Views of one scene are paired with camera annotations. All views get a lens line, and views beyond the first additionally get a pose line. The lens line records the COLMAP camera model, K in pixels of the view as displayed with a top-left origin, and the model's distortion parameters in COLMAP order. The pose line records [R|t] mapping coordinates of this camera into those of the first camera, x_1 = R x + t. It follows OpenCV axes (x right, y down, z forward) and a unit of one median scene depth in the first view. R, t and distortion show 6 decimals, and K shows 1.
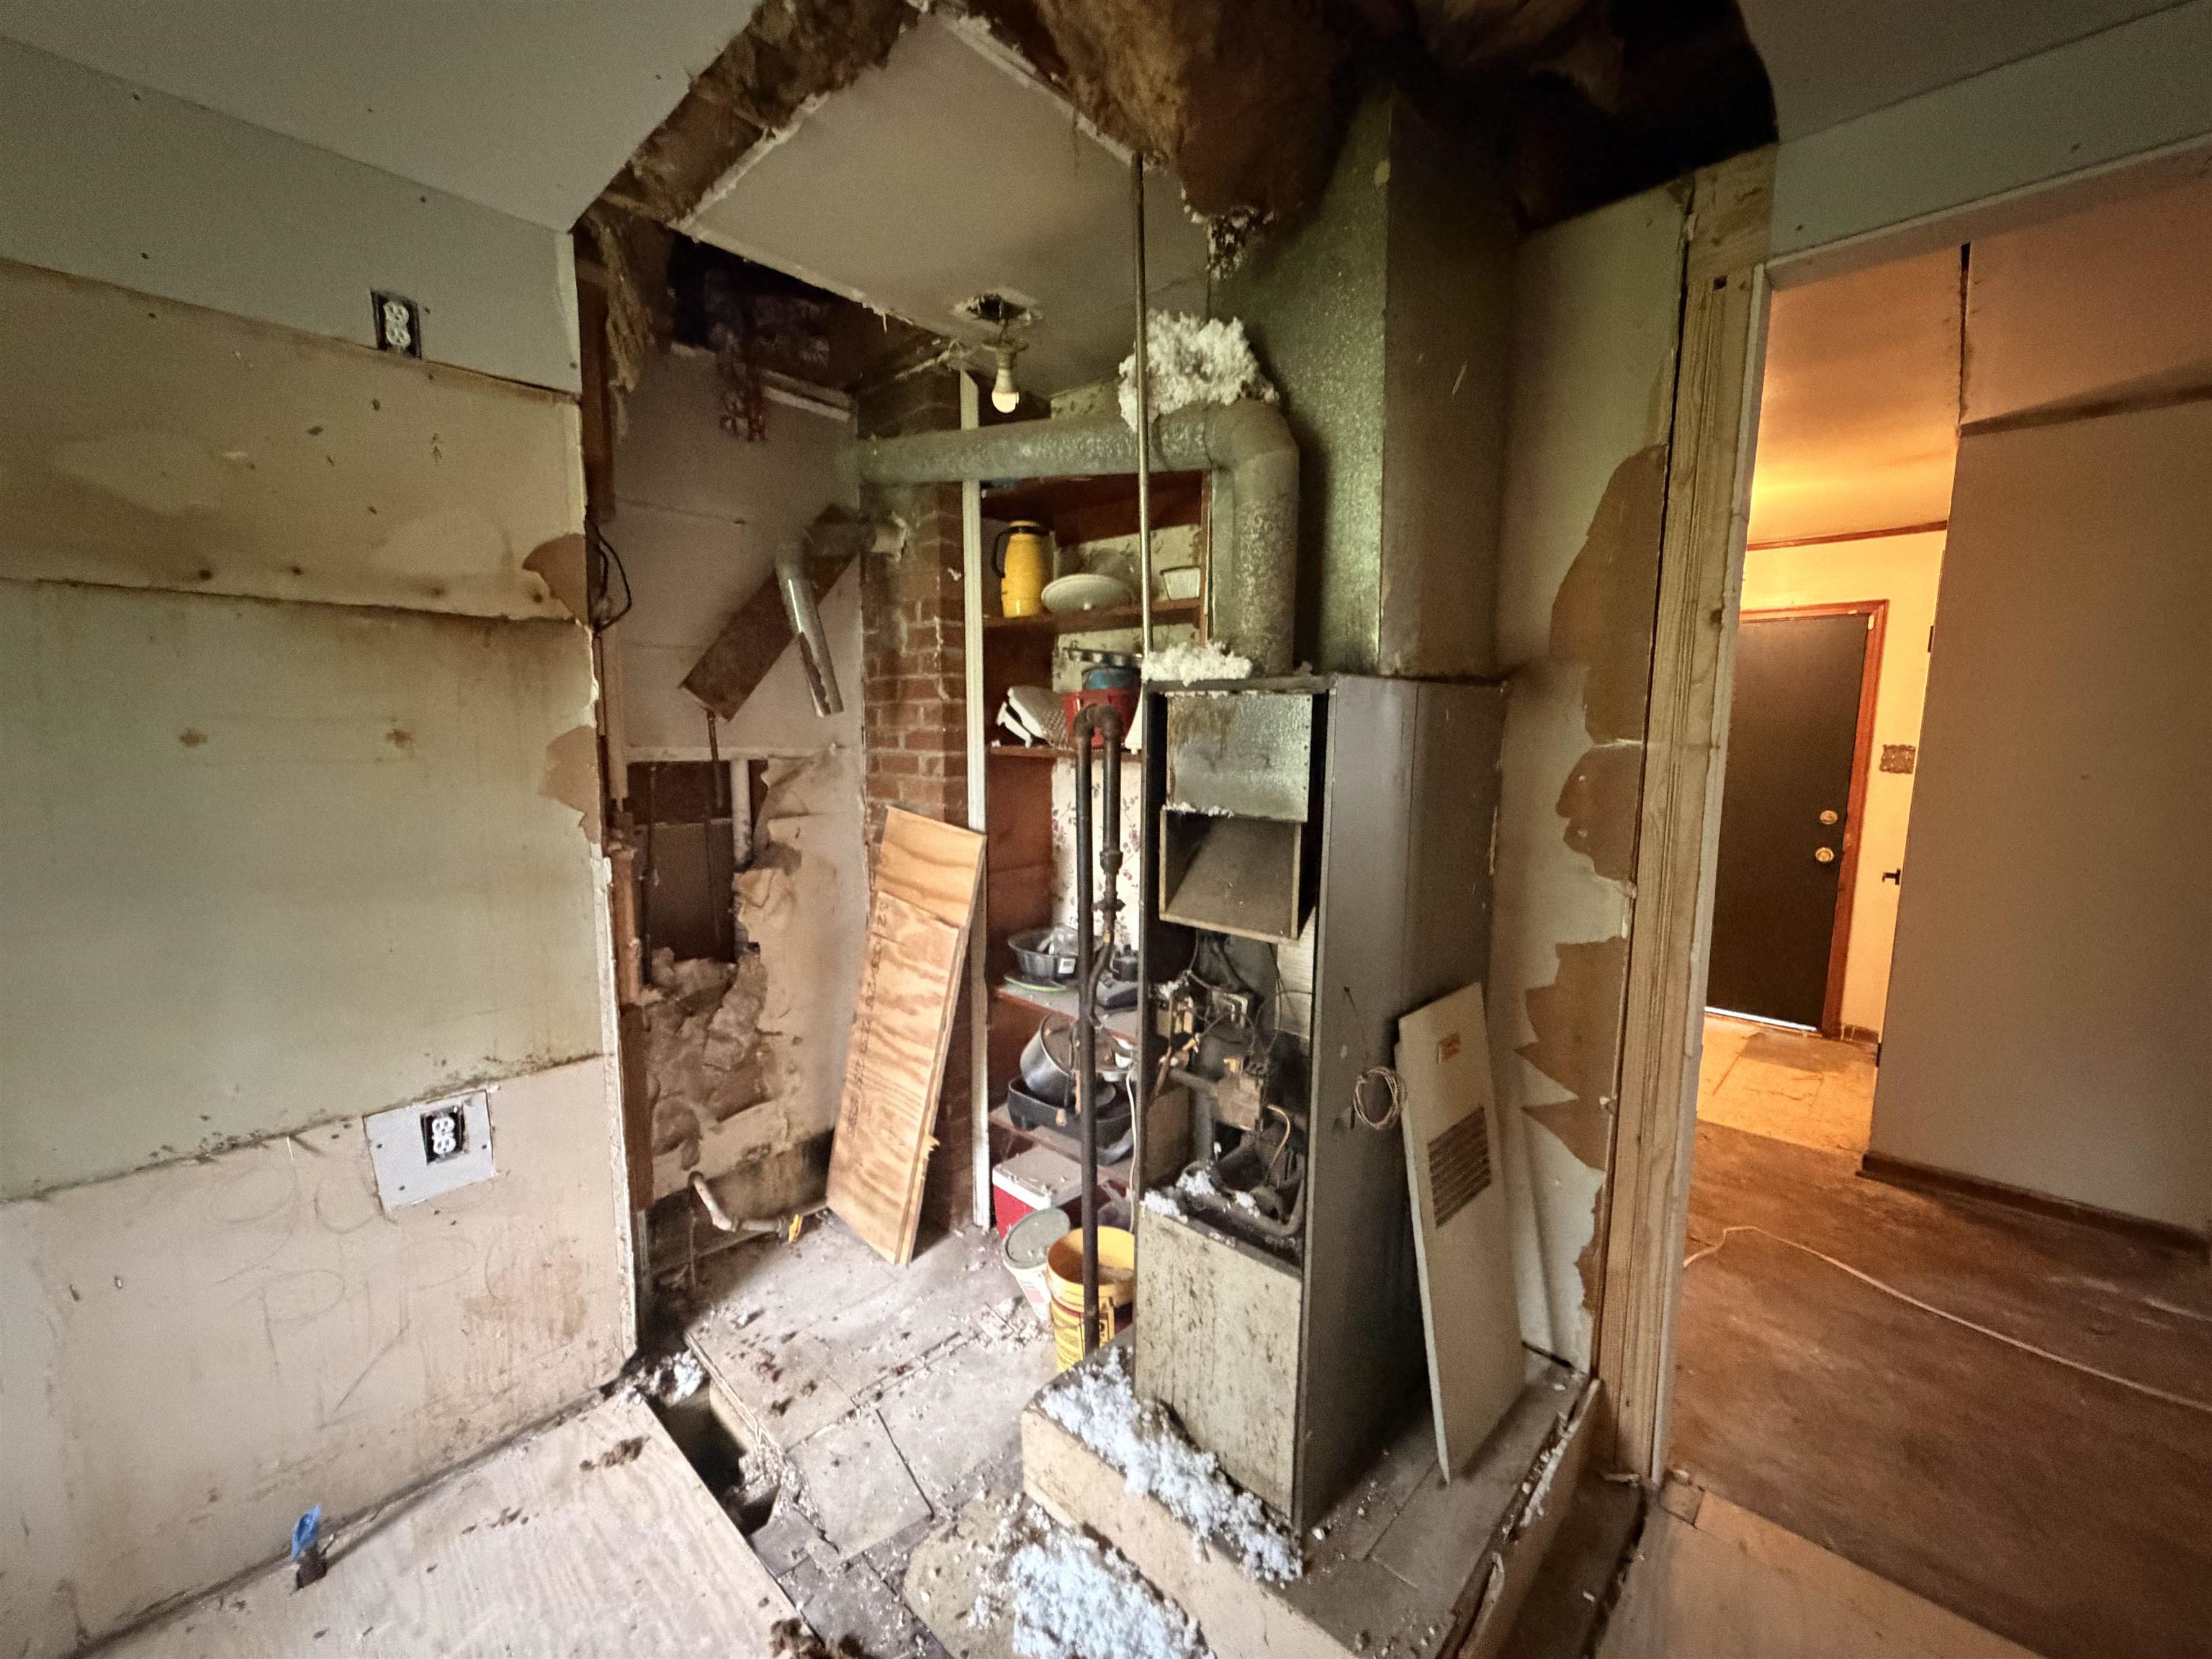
lens RADIAL K [[882.9, 0, 1101.2], [0, 882.9, 835.1], [0, 0, 1]] dist [-0.000075, 0.000605]
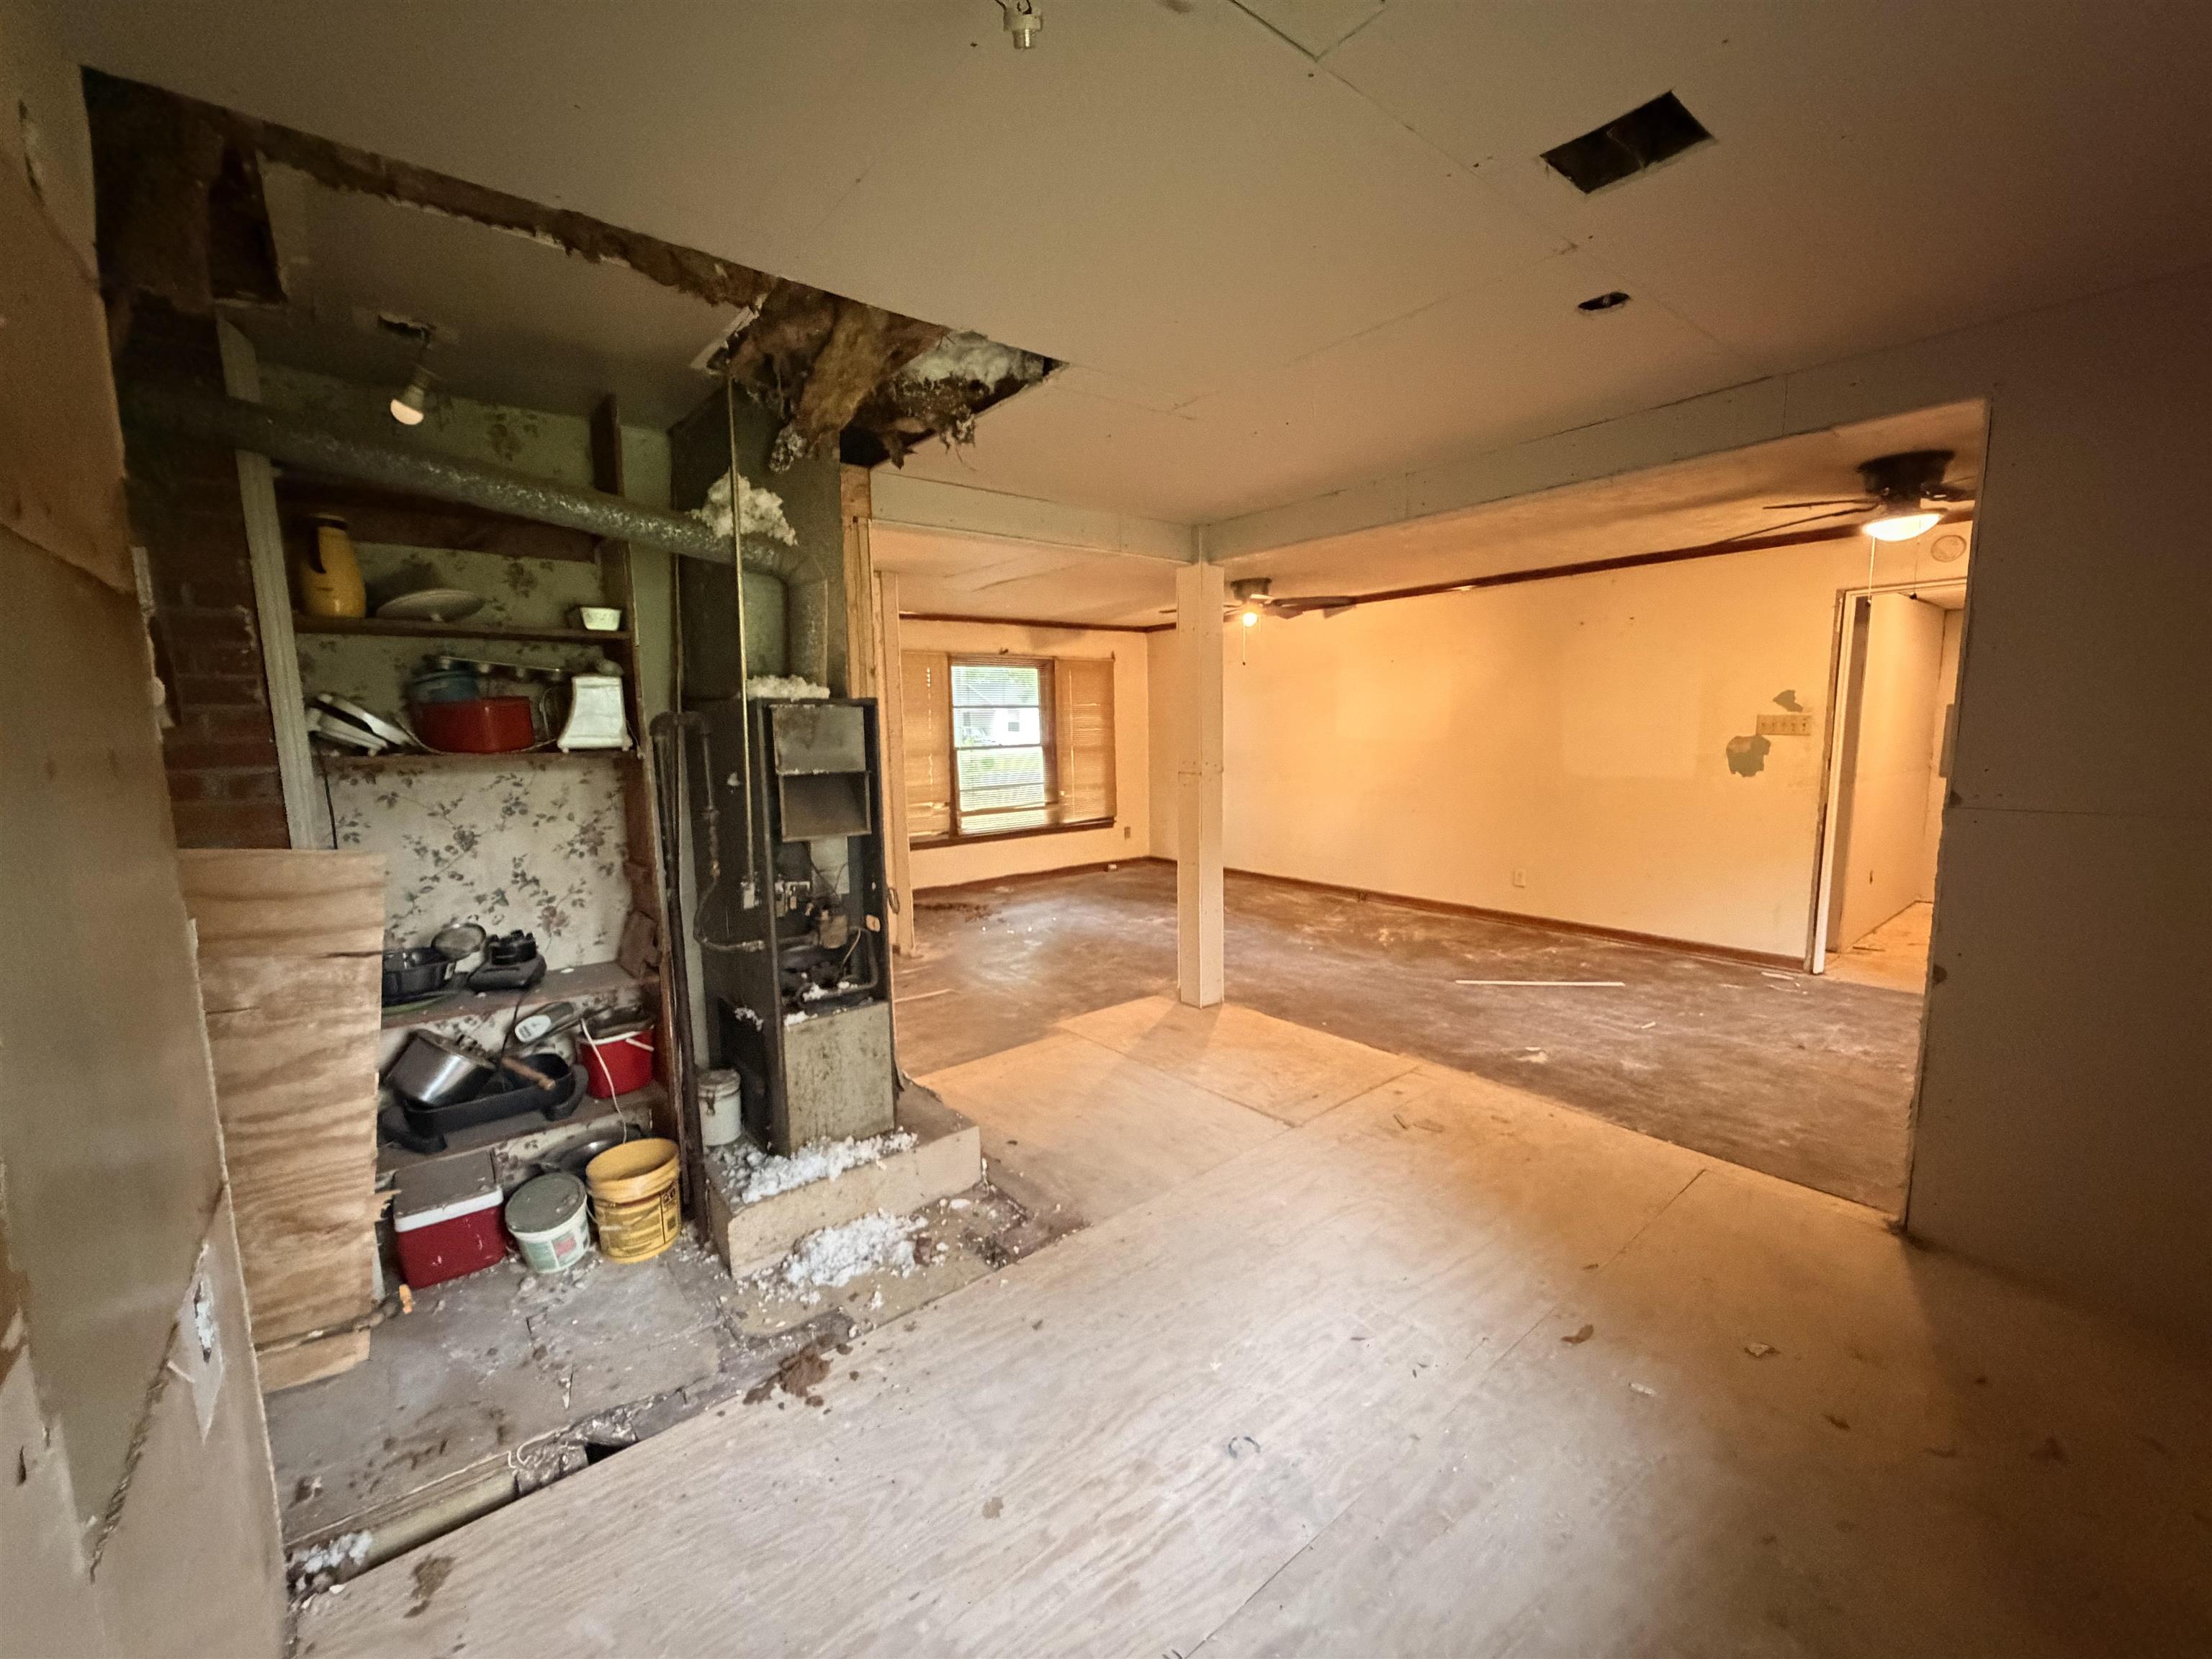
lens RADIAL K [[882.9, 0, 1102.6], [0, 882.9, 836.2], [0, 0, 1]] dist [-0.000075, 0.000605]
pose [[0.133683, -0.138458, 0.981304, -1.216647], [0.142421, 0.982598, 0.119238, -0.022617], [-0.980737, 0.123819, 0.151076, 0.134952]]
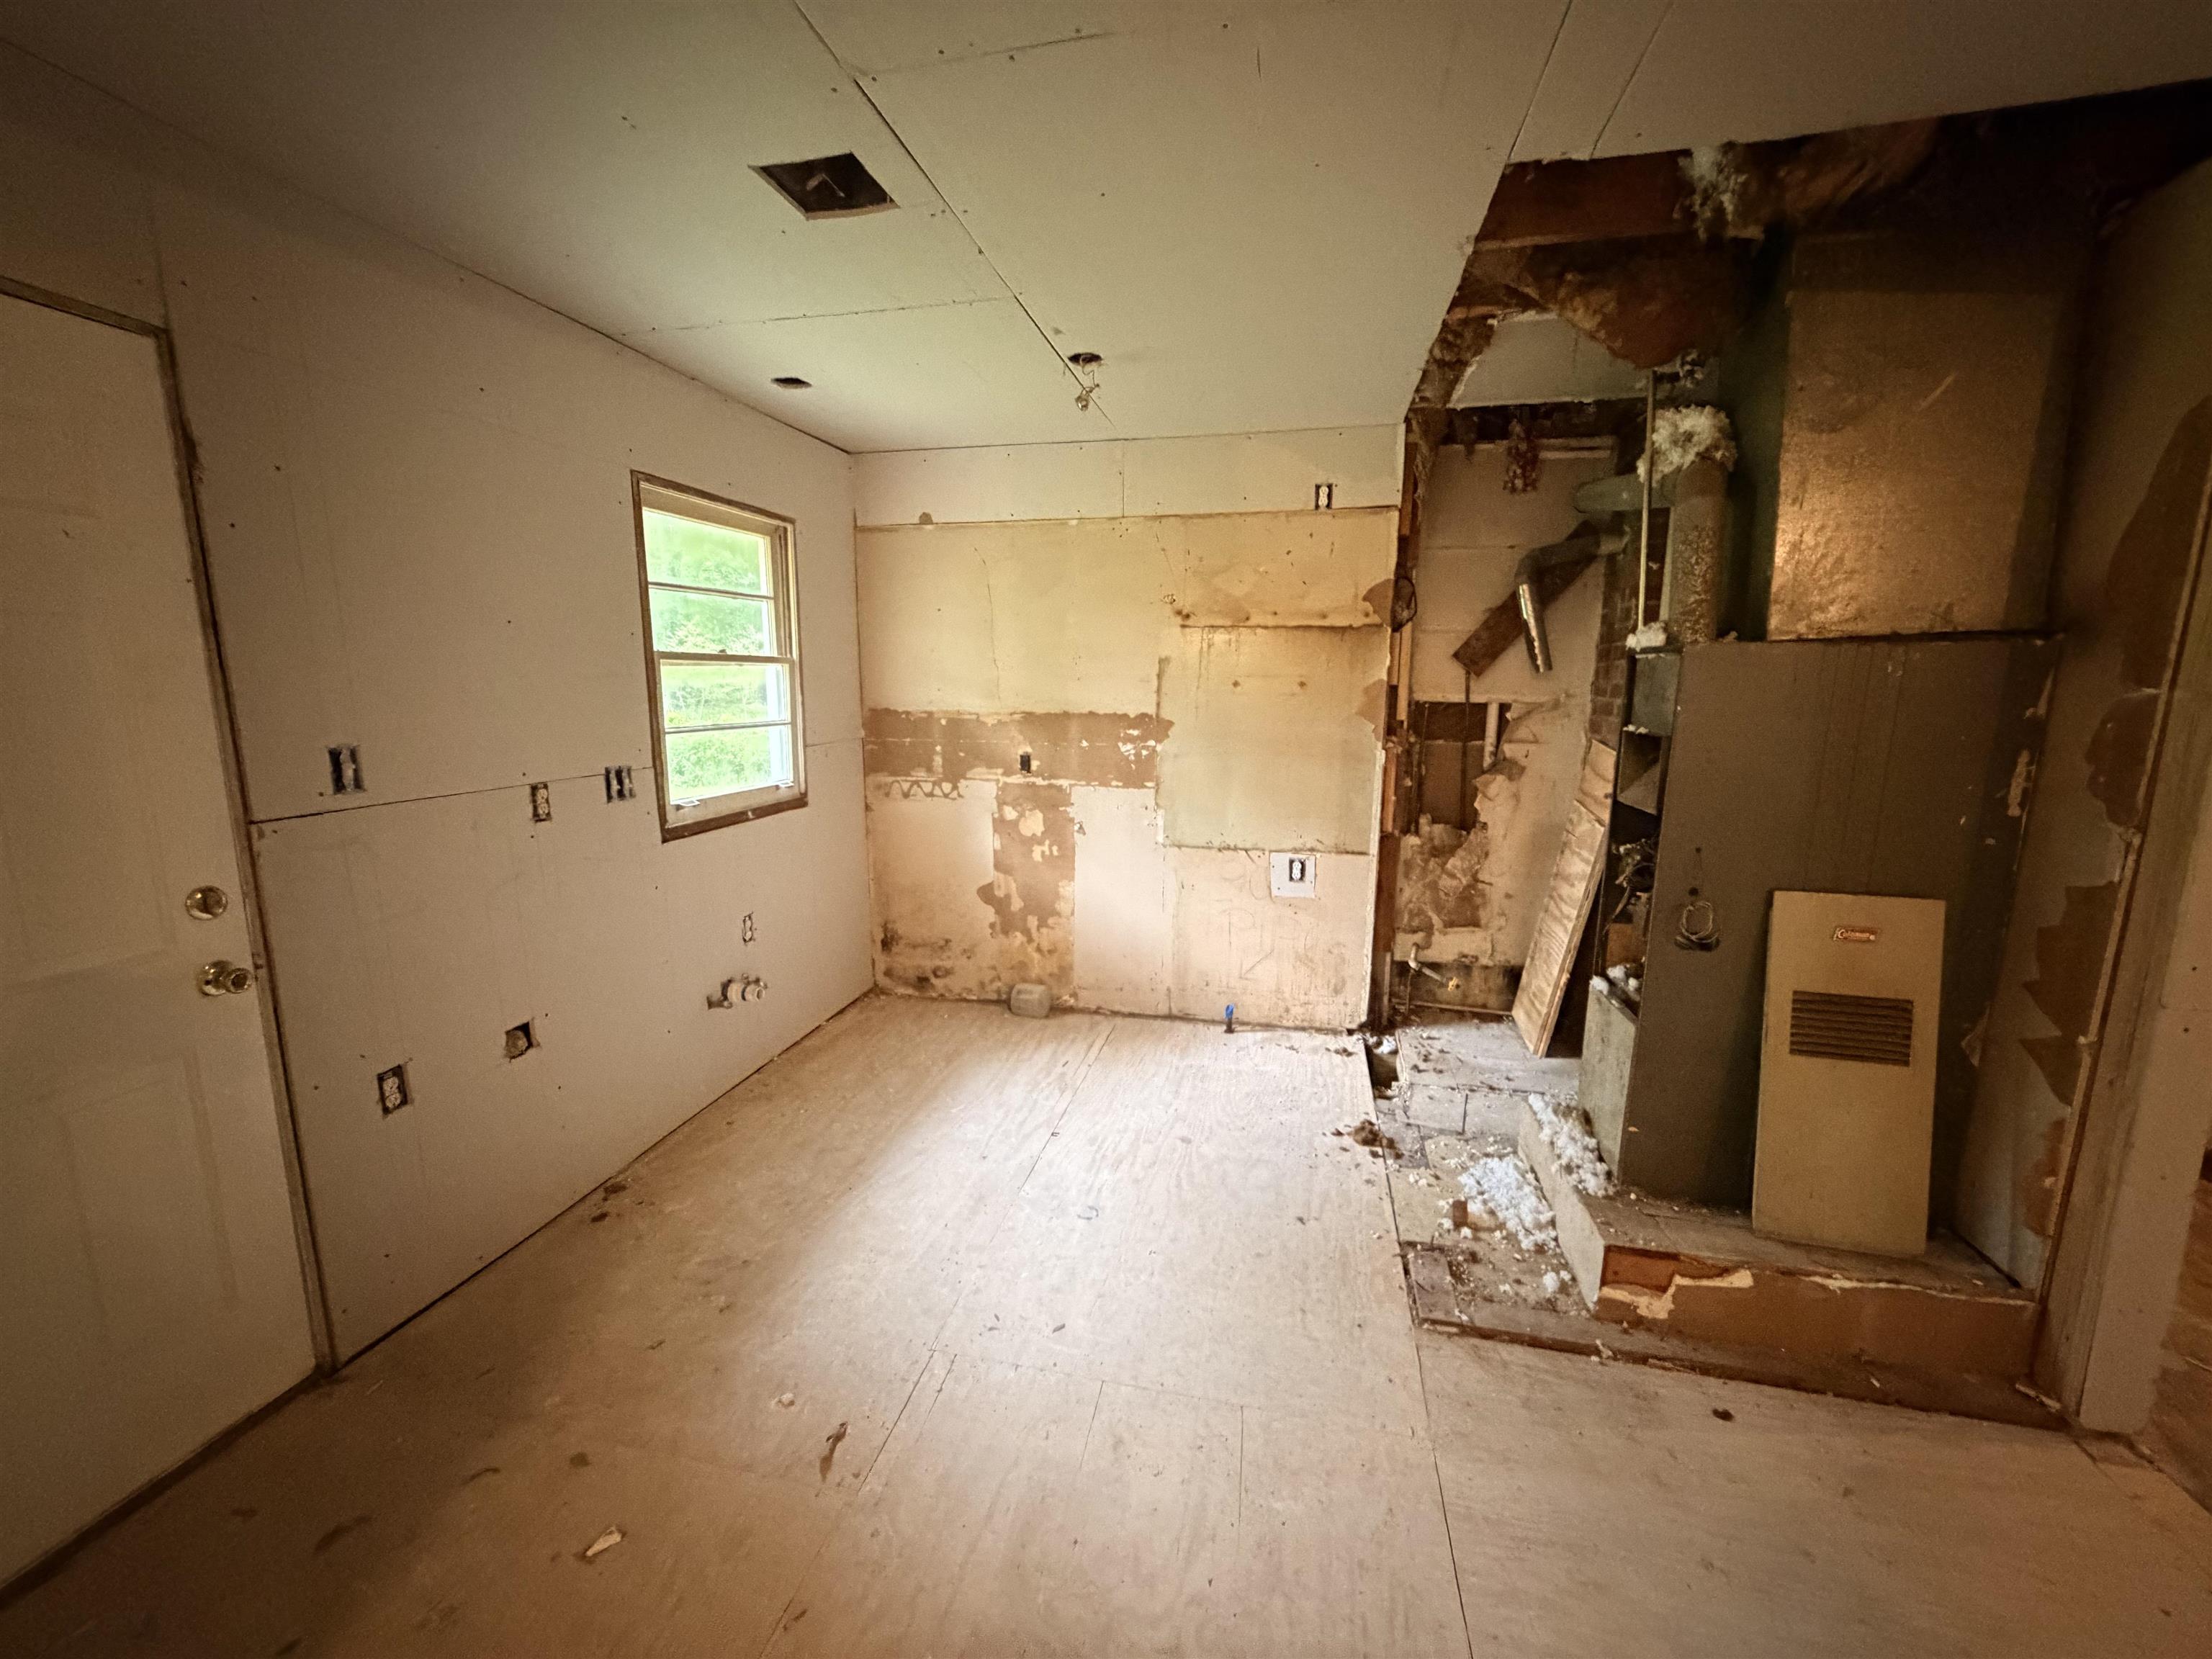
lens RADIAL K [[882.9, 0, 1101.1], [0, 882.9, 834.6], [0, 0, 1]] dist [-0.000075, 0.000605]
pose [[0.509893, 0.145547, -0.847835, 0.781505], [-0.110698, 0.988490, 0.103119, 0.079161], [0.853085, 0.041274, 0.520136, -0.502931]]
